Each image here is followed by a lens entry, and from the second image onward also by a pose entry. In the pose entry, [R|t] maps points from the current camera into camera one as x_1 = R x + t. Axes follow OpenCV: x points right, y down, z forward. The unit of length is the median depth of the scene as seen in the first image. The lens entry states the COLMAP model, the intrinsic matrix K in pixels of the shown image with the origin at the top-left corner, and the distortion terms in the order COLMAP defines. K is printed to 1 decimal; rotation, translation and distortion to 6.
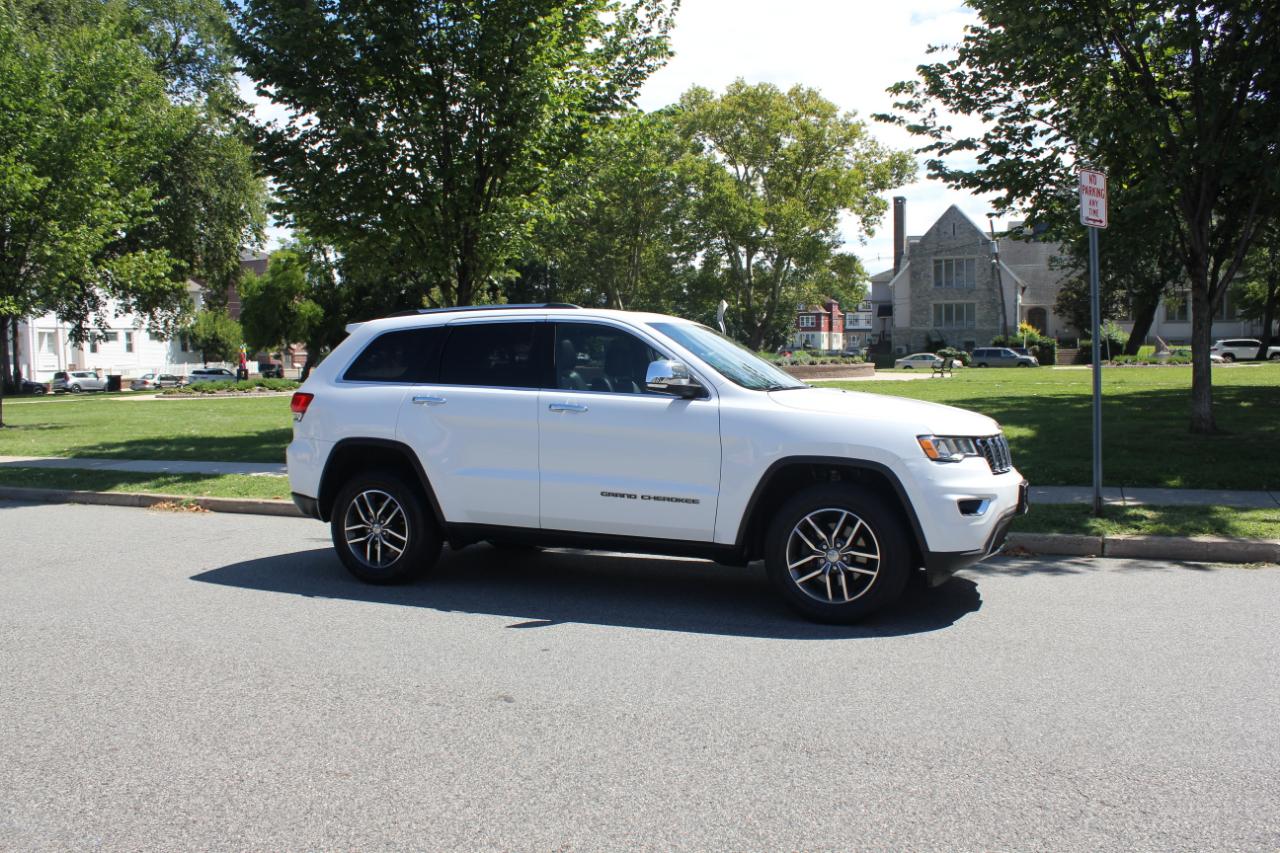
lens RADIAL K [[1110.9, 0, 640.3], [0, 1110.9, 427.3], [0, 0, 1]] dist [-0.162323, 0.142519]
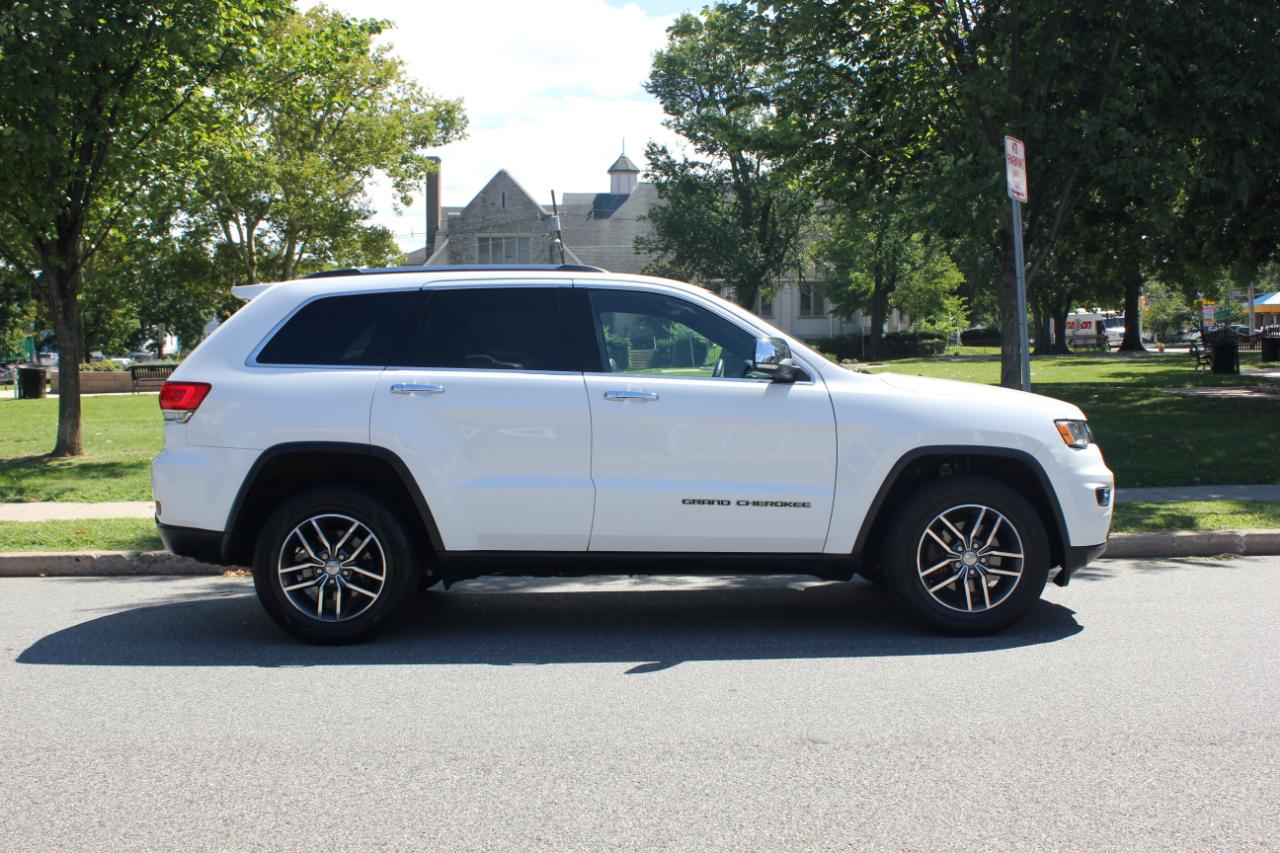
lens RADIAL K [[1425.3, 0, 643.3], [0, 1425.3, 427.4], [0, 0, 1]] dist [-0.096377, 0.036940]
pose [[0.910429, -0.015995, 0.413355, -0.208262], [0.023498, 0.999638, -0.013072, 0.008063], [-0.412997, 0.021614, 0.910476, 0.028902]]
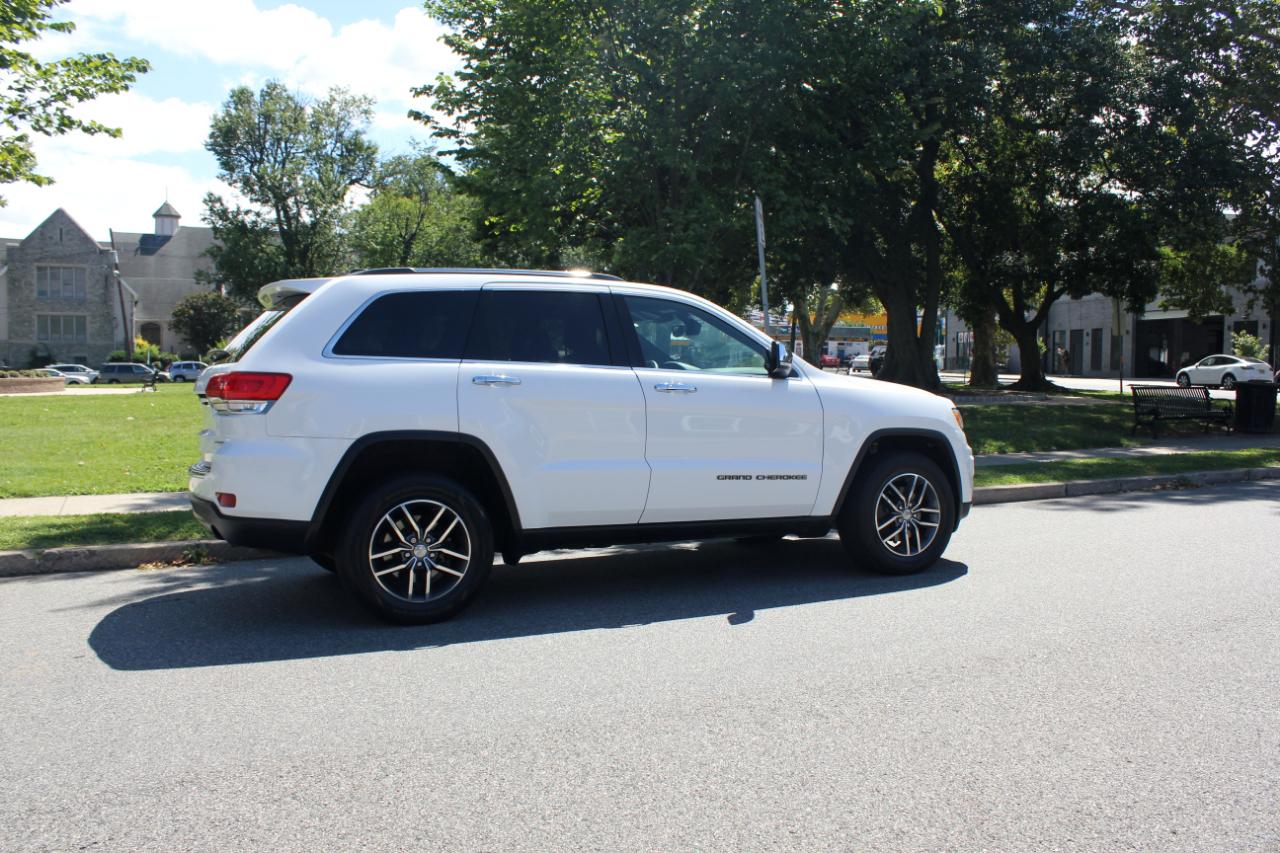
lens RADIAL K [[1110.9, 0, 640.3], [0, 1110.9, 427.3], [0, 0, 1]] dist [-0.162323, 0.142519]
pose [[0.645891, -0.023052, 0.763082, -0.342402], [0.038333, 0.999262, -0.002259, 0.007032], [-0.762467, 0.030710, 0.646298, 0.185094]]
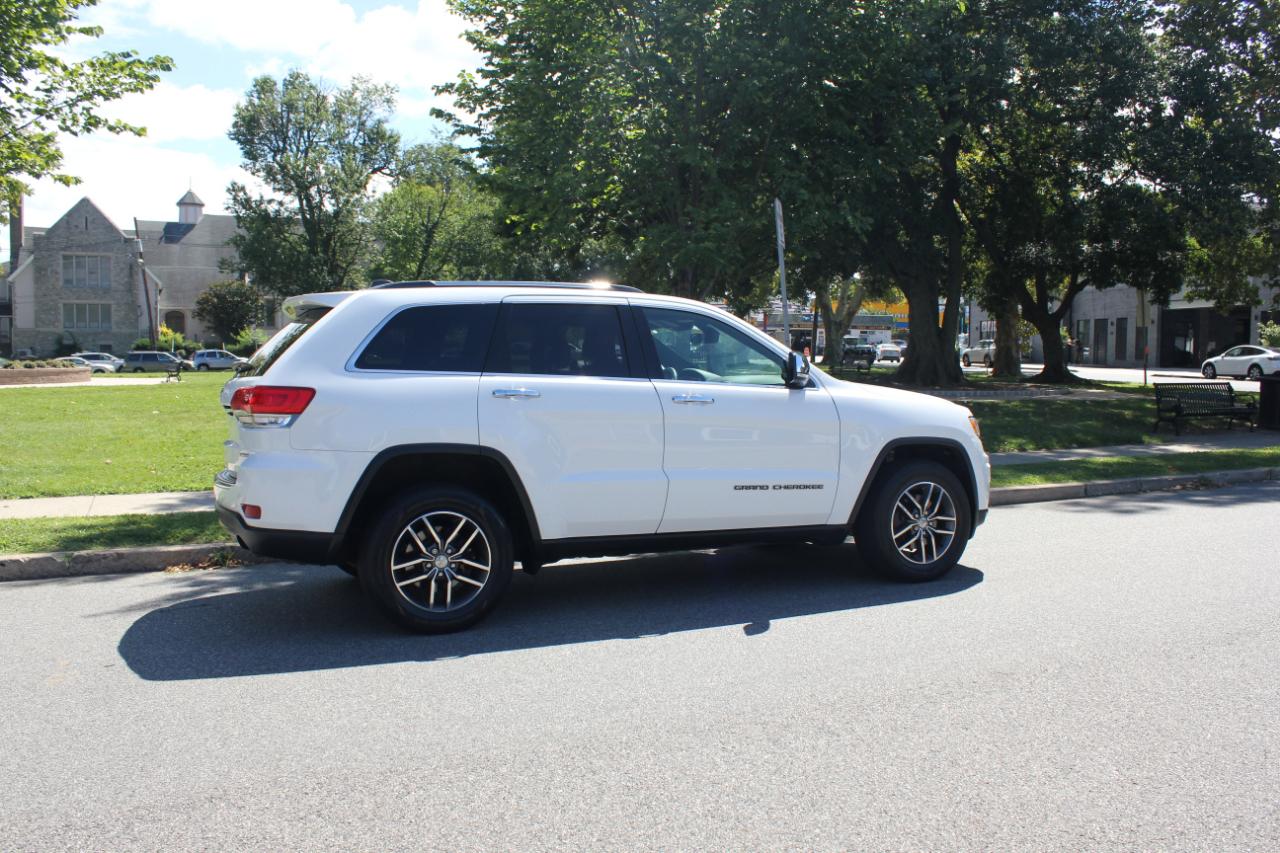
lens RADIAL K [[1112.5, 0, 640.1], [0, 1112.5, 427.0], [0, 0, 1]] dist [-0.162253, 0.142322]
pose [[0.661213, -0.031037, 0.749556, -0.345400], [0.035898, 0.999308, 0.009712, -0.002133], [-0.749339, 0.020486, 0.661870, 0.180150]]
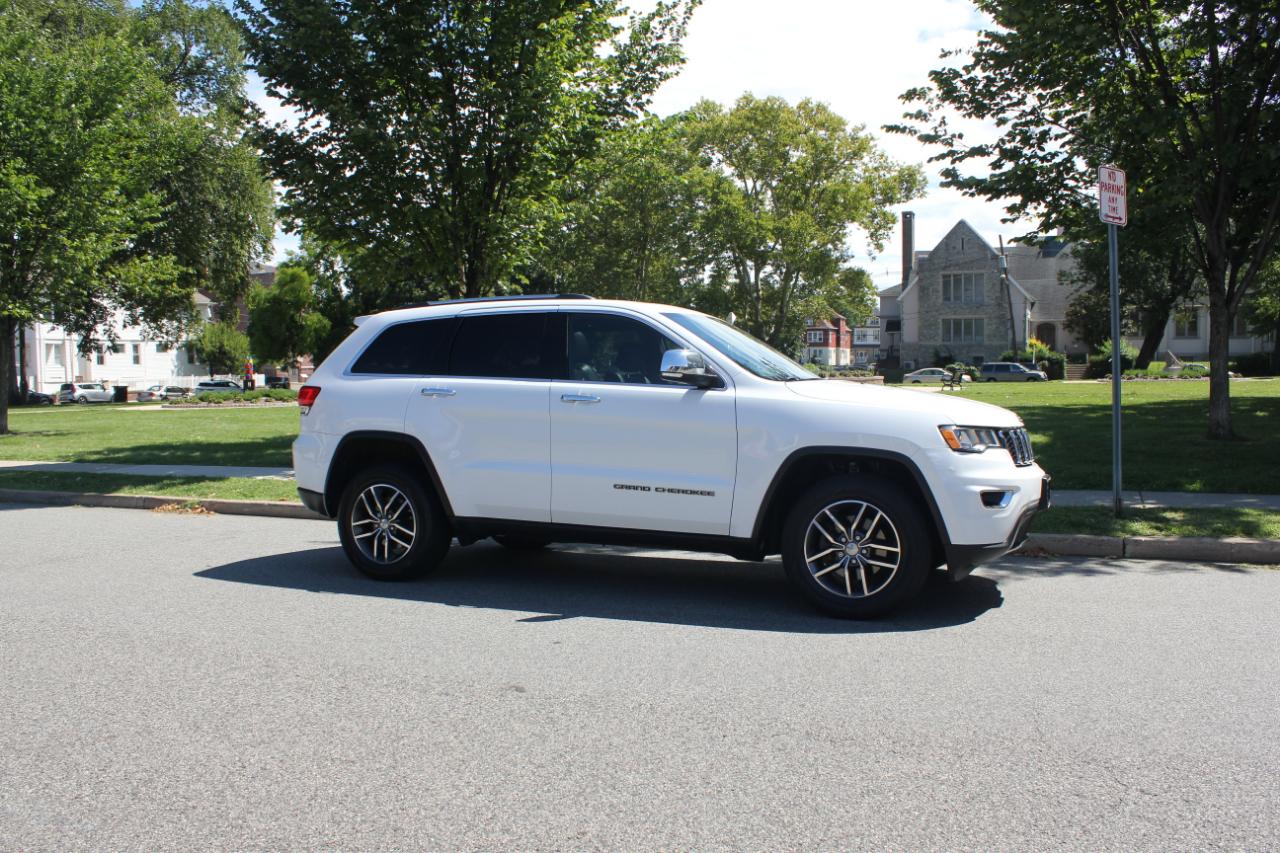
lens RADIAL K [[1112.5, 0, 640.1], [0, 1112.5, 427.0], [0, 0, 1]] dist [-0.162253, 0.142322]
pose [[0.999972, 0.004759, -0.005816, -0.002999], [-0.004849, 0.999868, -0.015505, 0.009694], [0.005741, 0.015533, 0.999863, 0.008379]]
